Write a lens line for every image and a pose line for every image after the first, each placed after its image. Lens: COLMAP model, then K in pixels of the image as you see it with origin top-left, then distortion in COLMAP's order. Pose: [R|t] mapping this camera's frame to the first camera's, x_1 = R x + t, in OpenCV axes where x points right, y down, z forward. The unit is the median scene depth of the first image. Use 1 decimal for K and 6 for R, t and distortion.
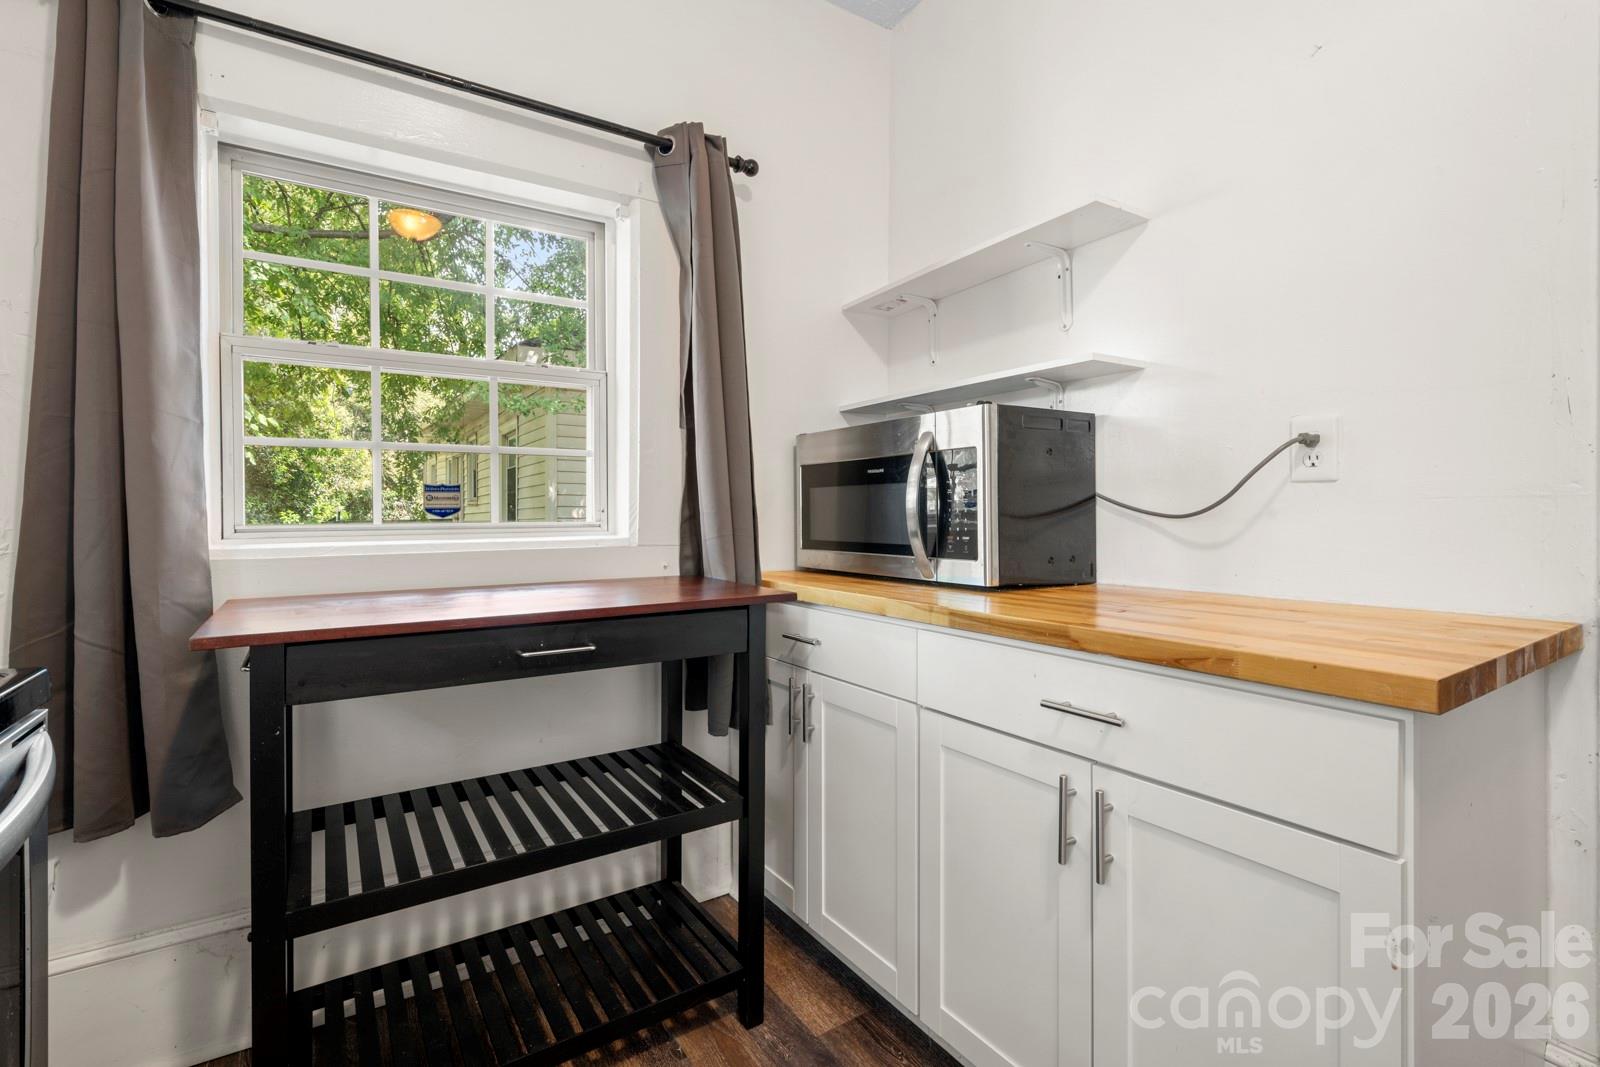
lens RADIAL K [[717.4, 0, 797.3], [0, 717.4, 525.9], [0, 0, 1]] dist [-0.000208, 0.000751]
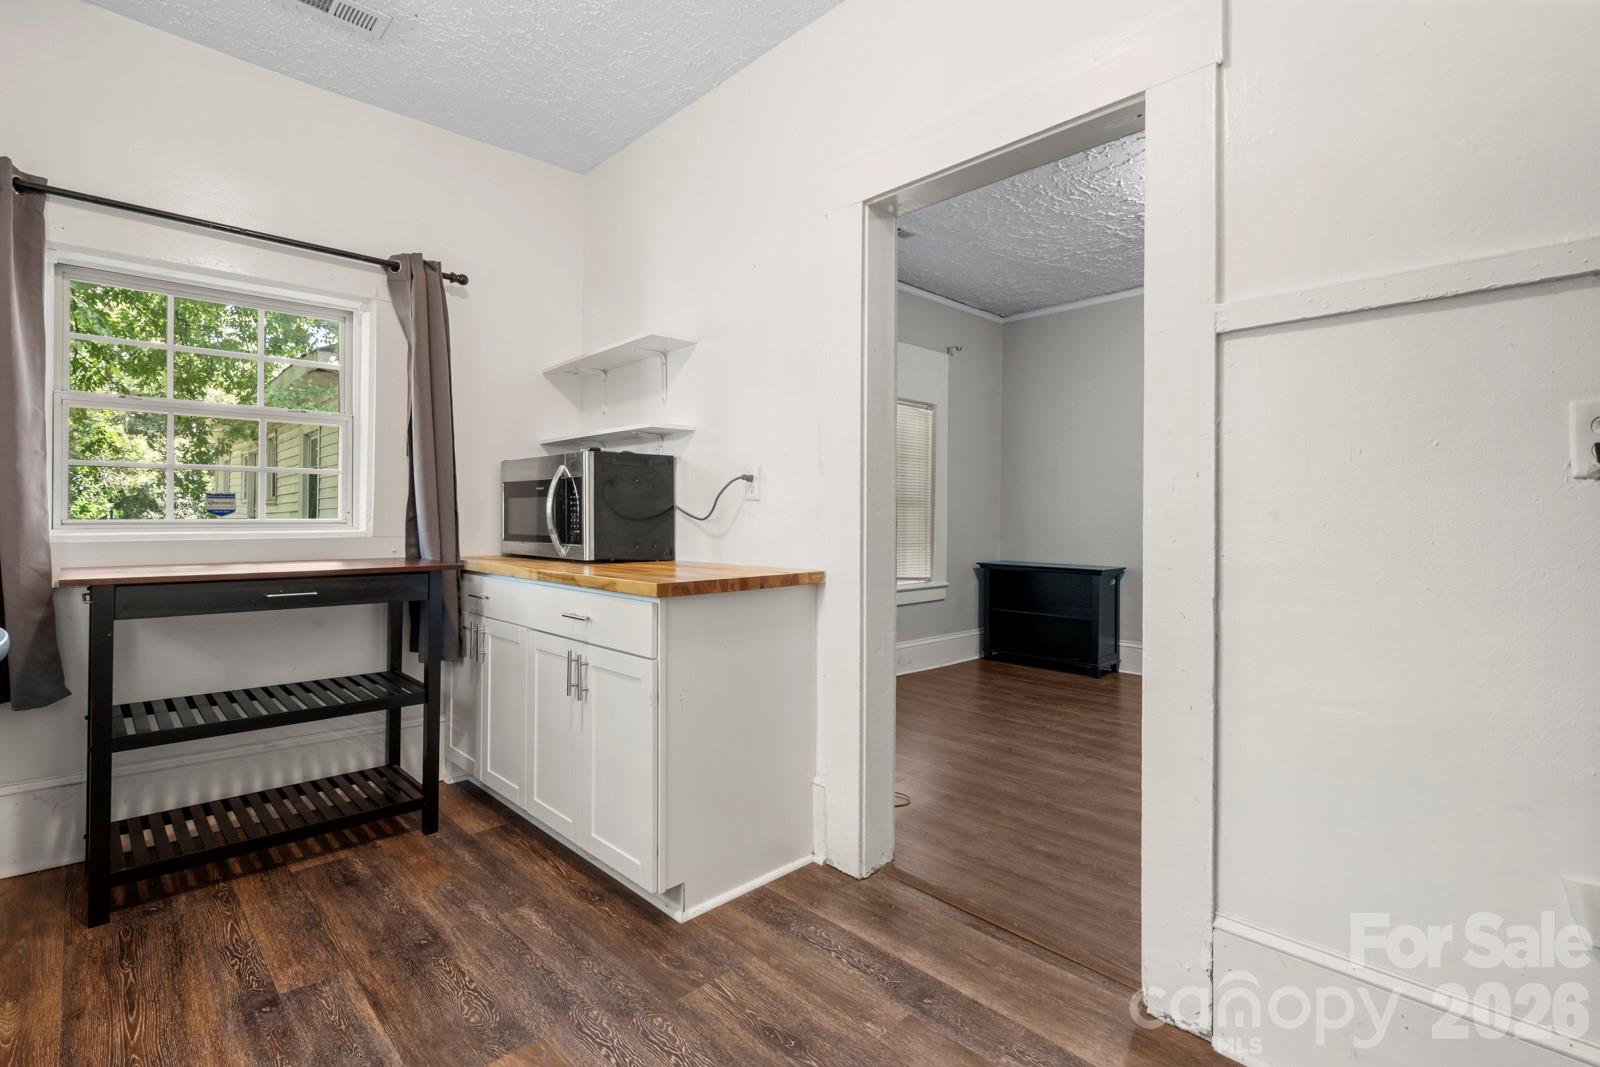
lens RADIAL K [[739.8, 0, 789.9], [0, 739.8, 521.7], [0, 0, 1]] dist [0.004074, -0.000405]
pose [[0.984095, 0.008258, 0.177452, 0.372538], [-0.006079, 0.999899, -0.012817, 0.011955], [-0.177540, 0.011534, 0.984046, -0.682218]]
